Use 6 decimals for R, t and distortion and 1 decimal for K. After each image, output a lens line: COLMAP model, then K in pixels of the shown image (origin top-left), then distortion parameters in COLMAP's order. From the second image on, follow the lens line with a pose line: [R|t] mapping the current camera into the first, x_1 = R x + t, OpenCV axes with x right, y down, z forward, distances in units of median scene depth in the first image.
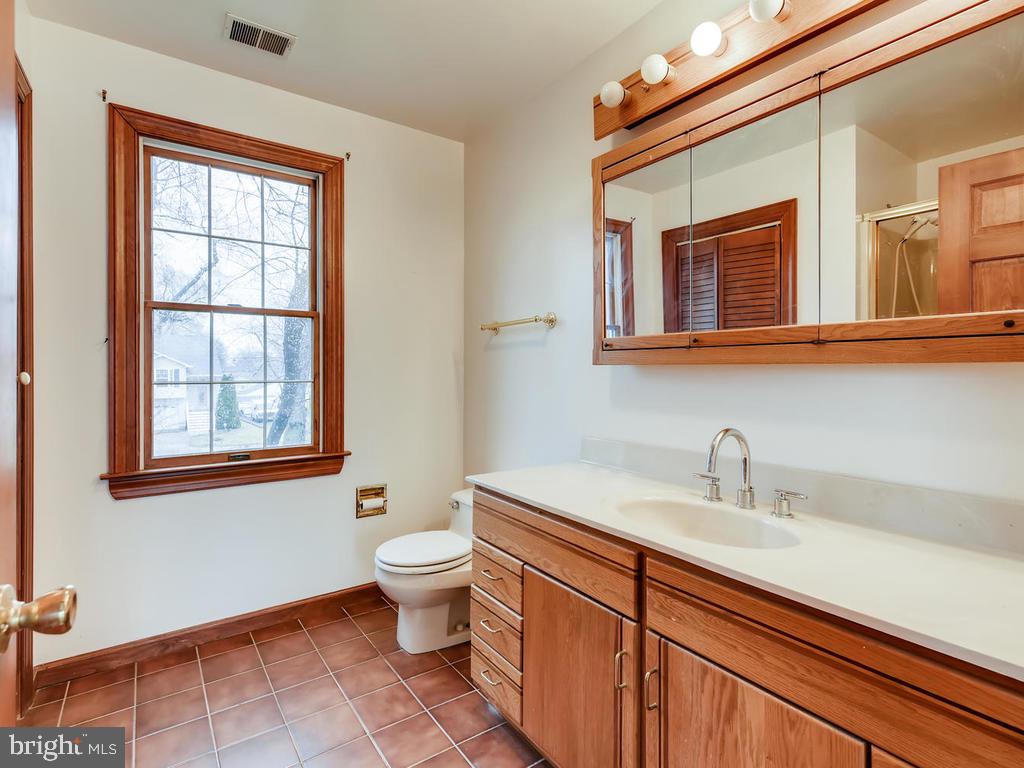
lens RADIAL K [[506.9, 0, 511.9], [0, 506.9, 375.7], [0, 0, 1]] dist [0.001256, 0.000069]
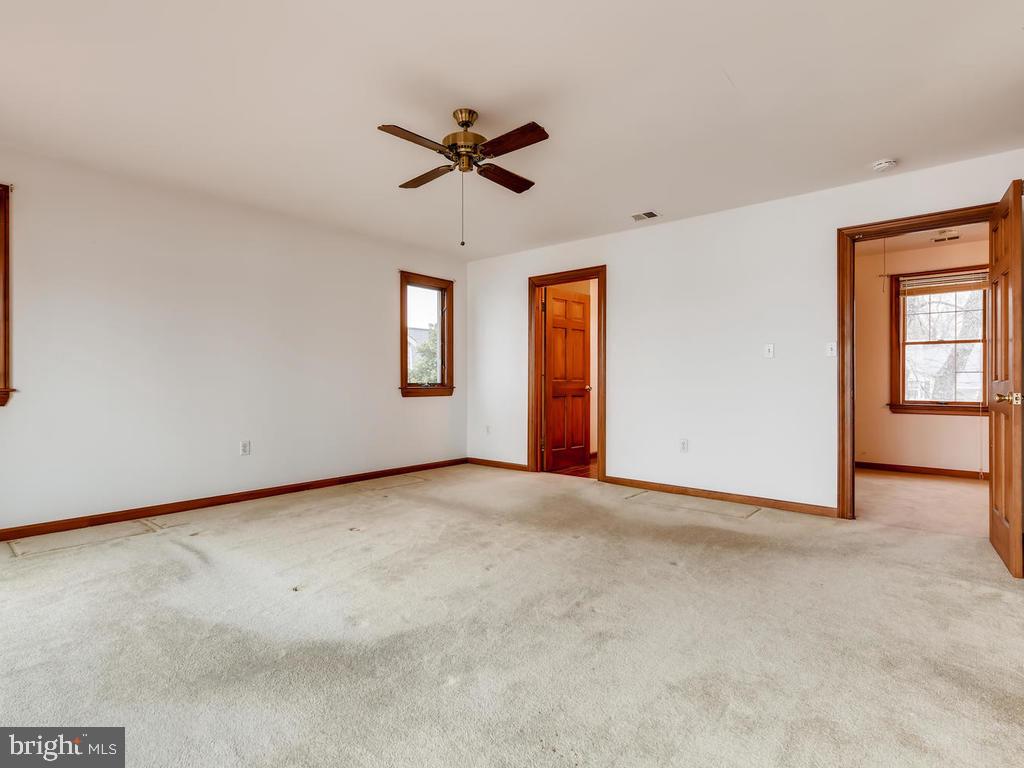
lens RADIAL K [[506.9, 0, 511.4], [0, 506.9, 378.4], [0, 0, 1]] dist [0.001256, 0.000069]
pose [[0.298622, 0.001186, -0.954371, 1.229370], [-0.007886, 0.999968, -0.001225, 0.066416], [0.954339, 0.007892, 0.298622, -1.788117]]
